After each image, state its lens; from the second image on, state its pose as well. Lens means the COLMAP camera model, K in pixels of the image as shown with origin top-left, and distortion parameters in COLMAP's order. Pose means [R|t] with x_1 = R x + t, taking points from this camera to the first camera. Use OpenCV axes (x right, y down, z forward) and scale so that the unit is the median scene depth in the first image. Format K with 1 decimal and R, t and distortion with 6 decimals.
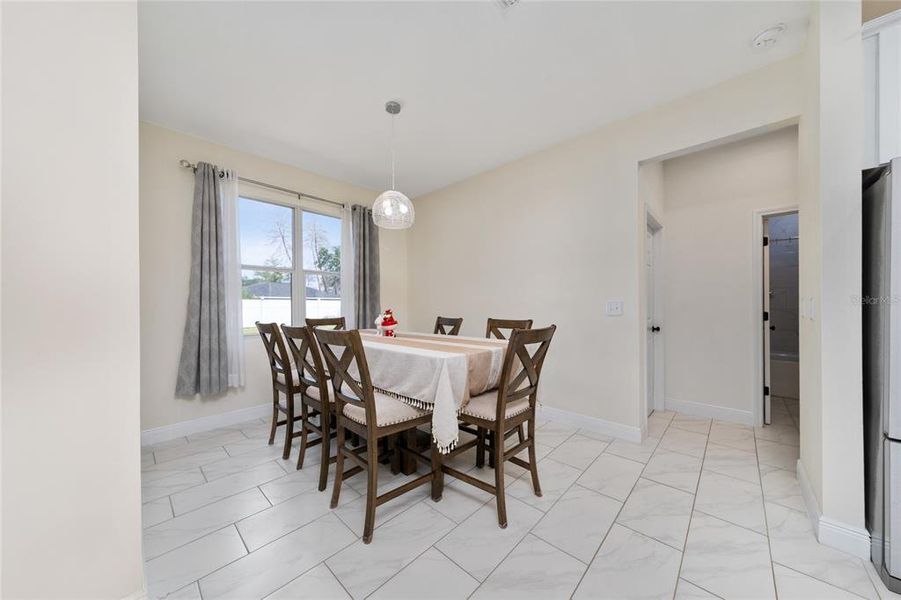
lens RADIAL K [[308.5, 0, 453.9], [0, 308.5, 302.2], [0, 0, 1]] dist [0.000227, 0.000316]
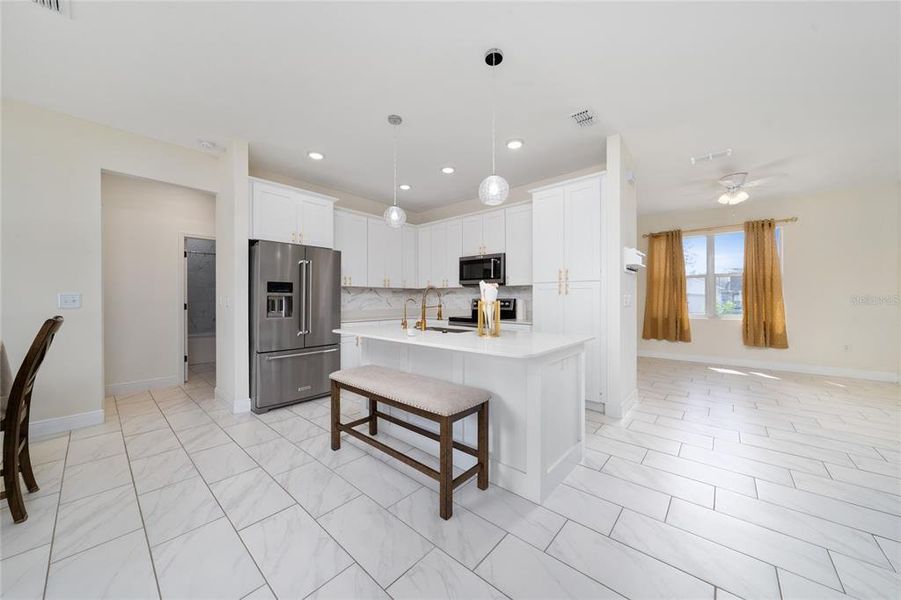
lens RADIAL K [[308.5, 0, 449.4], [0, 308.5, 299.4], [0, 0, 1]] dist [0.000227, 0.000316]
pose [[-0.034126, 0.003094, 0.999413, -0.413364], [-0.014222, 0.999892, -0.003581, -0.002940], [-0.999316, -0.014336, -0.034079, -0.158489]]
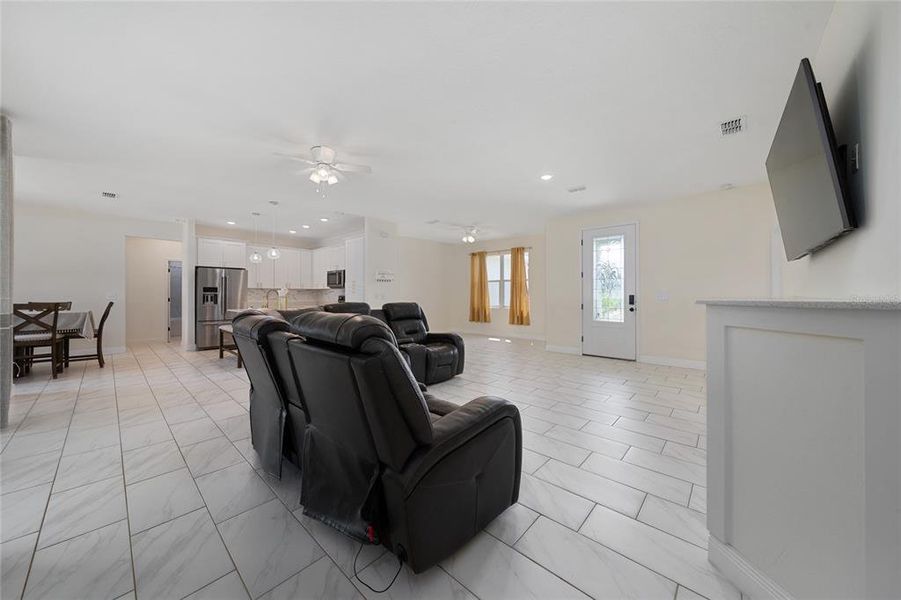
lens RADIAL K [[308.5, 0, 446.1], [0, 308.5, 294.6], [0, 0, 1]] dist [0.000227, 0.000316]
pose [[-0.009917, 0.002056, 0.999949, -1.421017], [-0.015648, 0.999875, -0.002211, -0.025171], [-0.999828, -0.015669, -0.009884, -1.156924]]
